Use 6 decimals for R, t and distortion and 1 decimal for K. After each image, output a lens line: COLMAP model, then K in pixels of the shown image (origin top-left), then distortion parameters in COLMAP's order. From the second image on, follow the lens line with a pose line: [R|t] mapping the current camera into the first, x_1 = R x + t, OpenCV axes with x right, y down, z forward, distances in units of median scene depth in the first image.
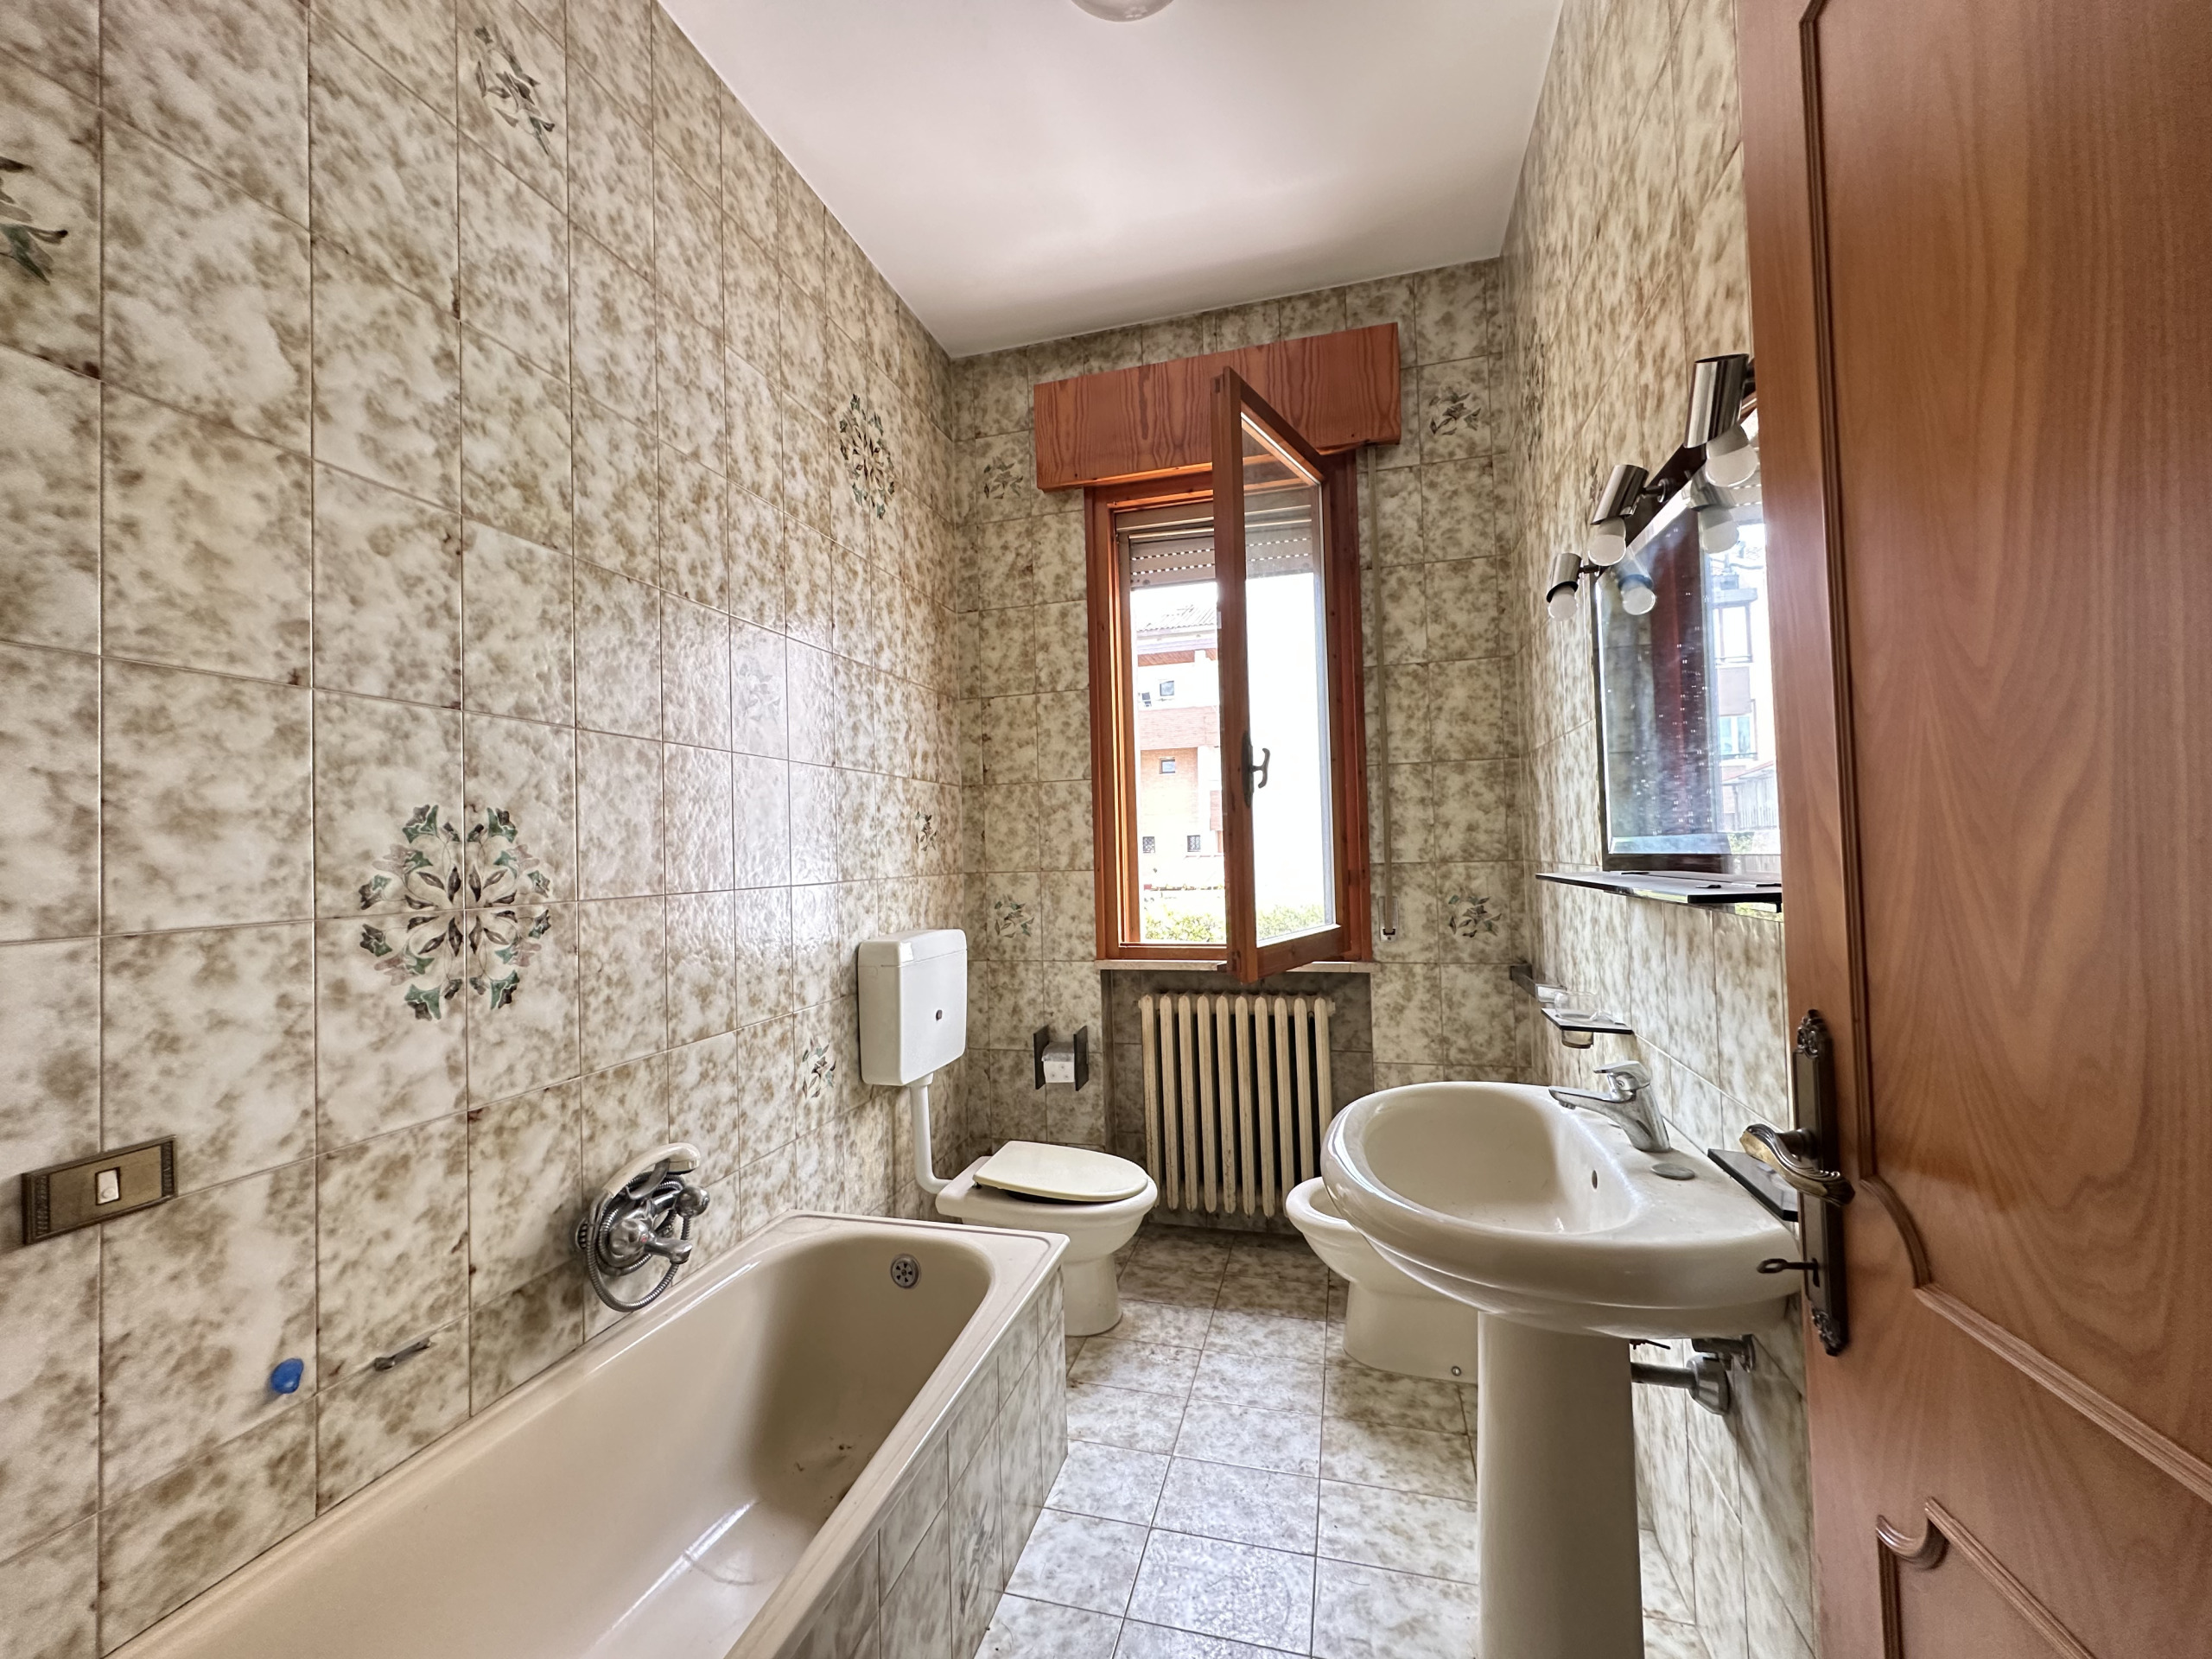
lens RADIAL K [[890.0, 0, 1106.3], [0, 890.0, 829.1], [0, 0, 1]] dist [-0.000446, 0.000074]
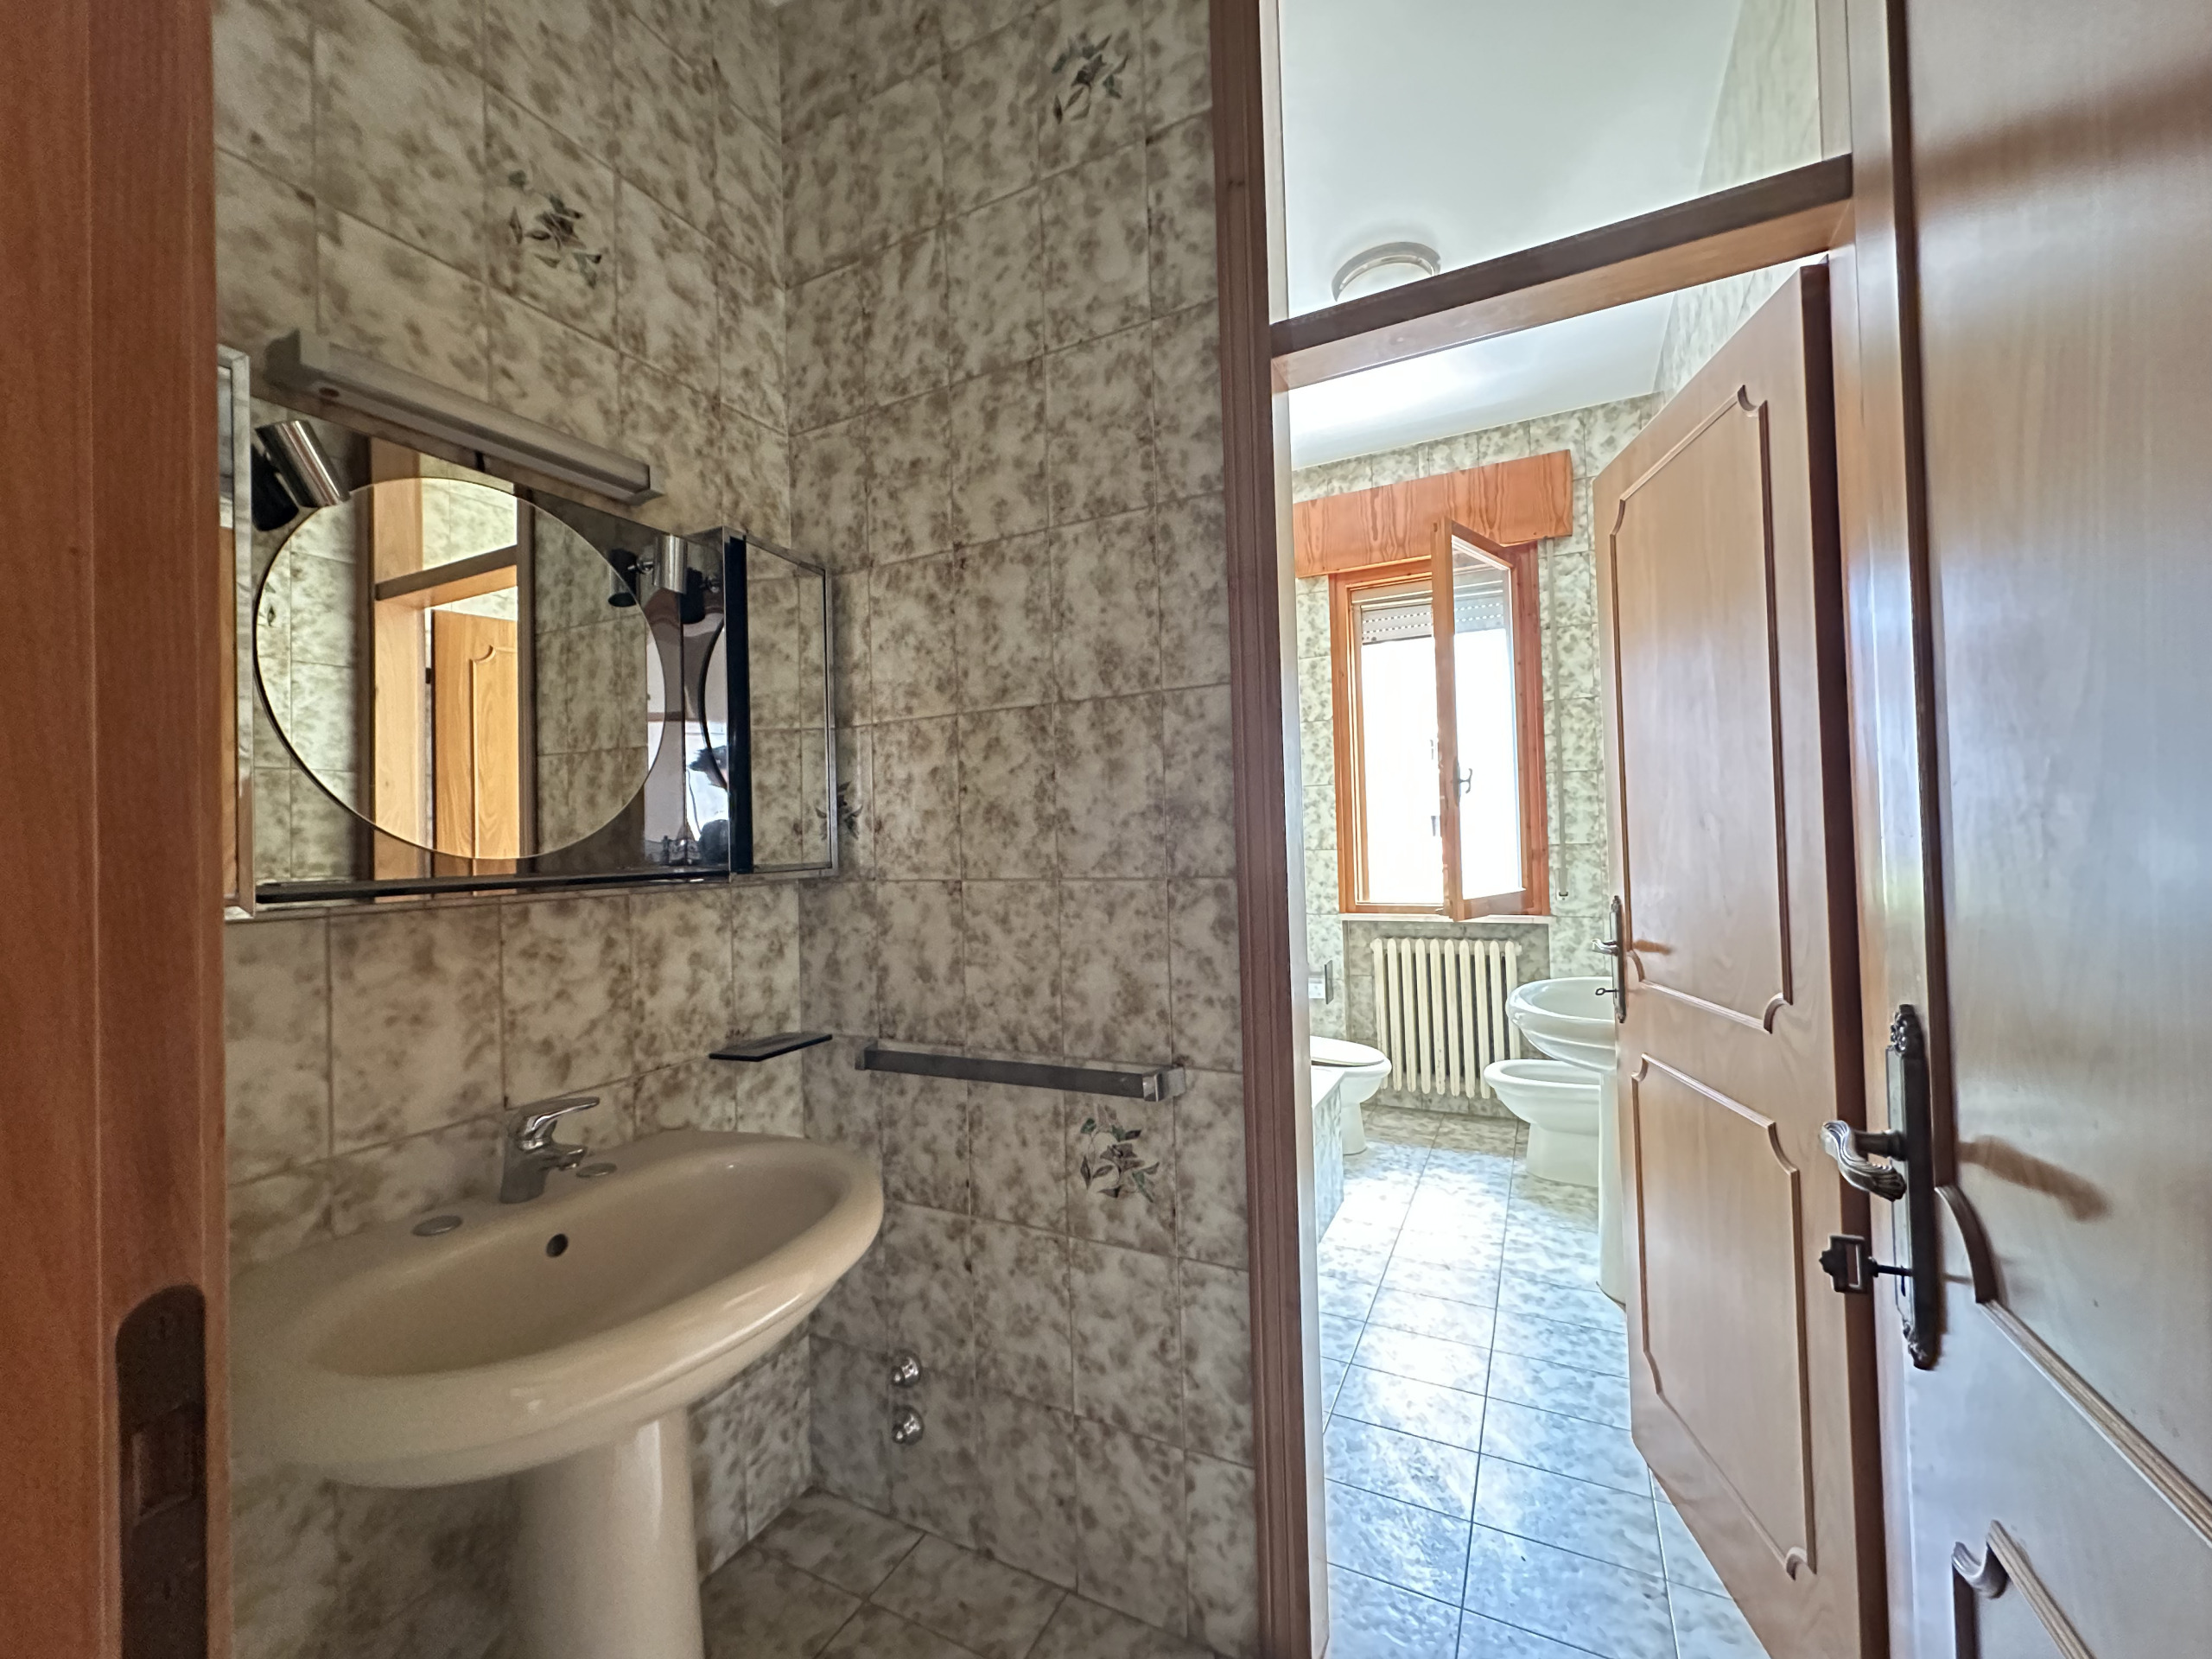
lens RADIAL K [[890.0, 0, 1104.7], [0, 890.0, 827.3], [0, 0, 1]] dist [-0.000446, 0.000074]
pose [[0.980117, -0.003684, -0.198388, -0.101663], [0.006516, 0.999886, 0.013622, -0.010756], [0.198315, -0.014644, 0.980029, -0.478633]]
